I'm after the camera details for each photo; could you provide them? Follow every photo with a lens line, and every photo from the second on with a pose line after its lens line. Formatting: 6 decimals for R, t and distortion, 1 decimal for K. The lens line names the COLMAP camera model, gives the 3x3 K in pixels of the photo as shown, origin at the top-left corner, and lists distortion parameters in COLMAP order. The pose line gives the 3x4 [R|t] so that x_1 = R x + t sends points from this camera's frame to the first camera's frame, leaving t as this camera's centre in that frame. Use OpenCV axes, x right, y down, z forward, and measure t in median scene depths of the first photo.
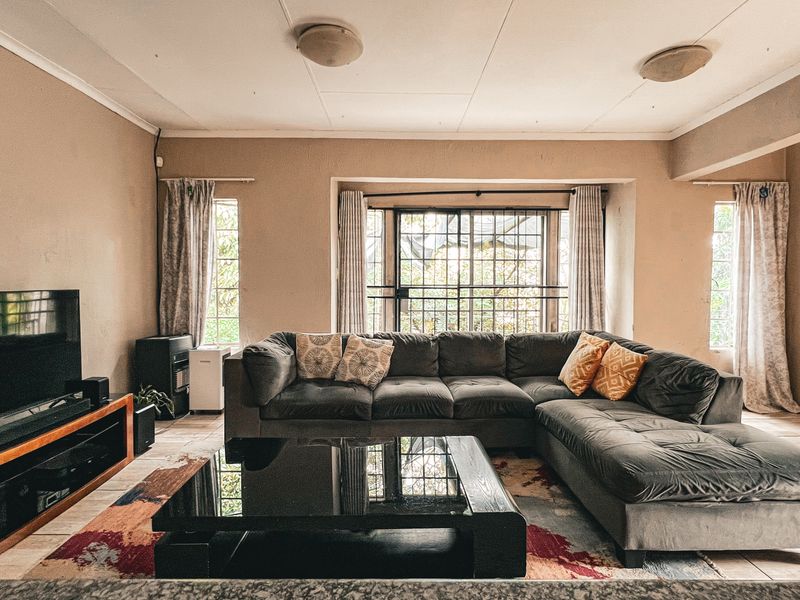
lens RADIAL K [[424.0, 0, 400.0], [0, 424.0, 300.0], [0, 0, 1]] dist [-0.001828, 0.000674]
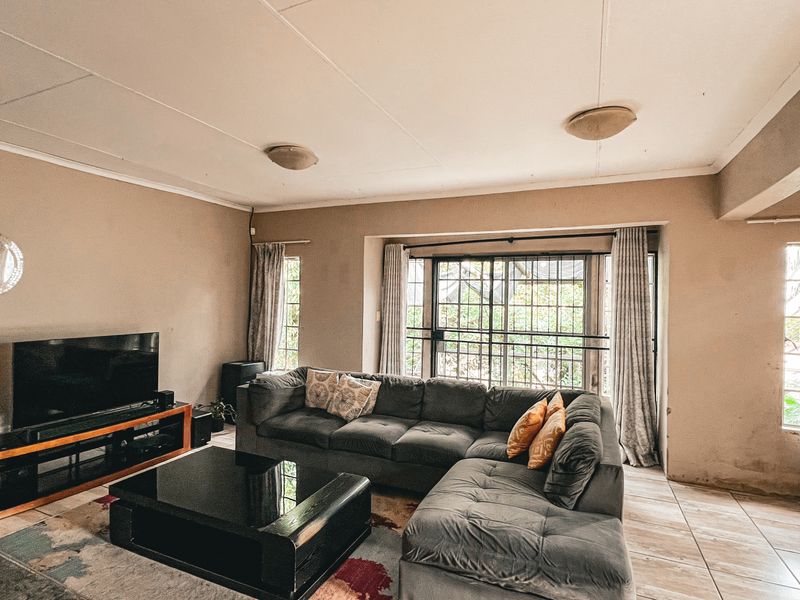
lens RADIAL K [[424.0, 0, 400.0], [0, 424.0, 300.0], [0, 0, 1]] dist [-0.001828, 0.000674]
pose [[0.910263, 0.014709, -0.413768, 0.419465], [-0.034310, 0.998611, -0.039980, -0.069069], [0.412606, 0.050588, 0.909504, -0.025054]]
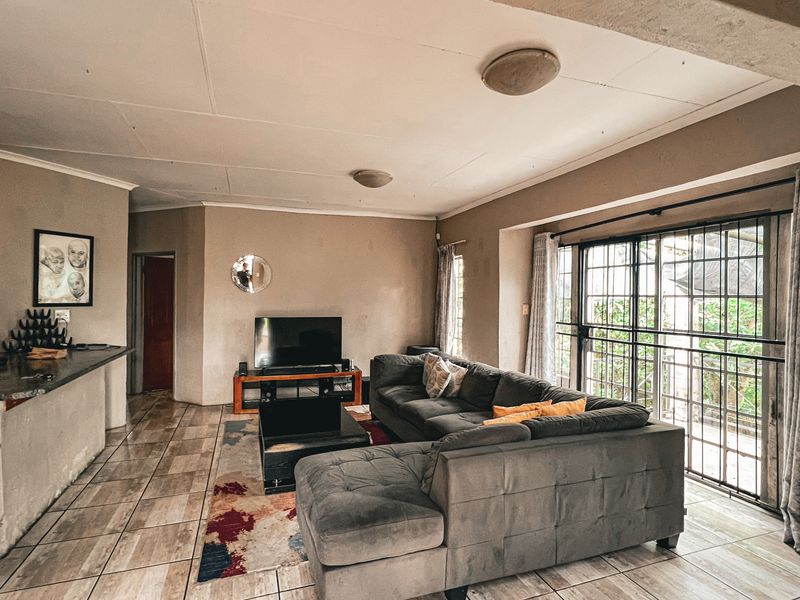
lens RADIAL K [[424.0, 0, 400.0], [0, 424.0, 300.0], [0, 0, 1]] dist [-0.001828, 0.000674]
pose [[0.326211, 0.009568, -0.945249, 0.883104], [-0.050012, 0.998723, -0.007150, -0.069496], [0.943973, 0.049606, 0.326272, 0.355985]]
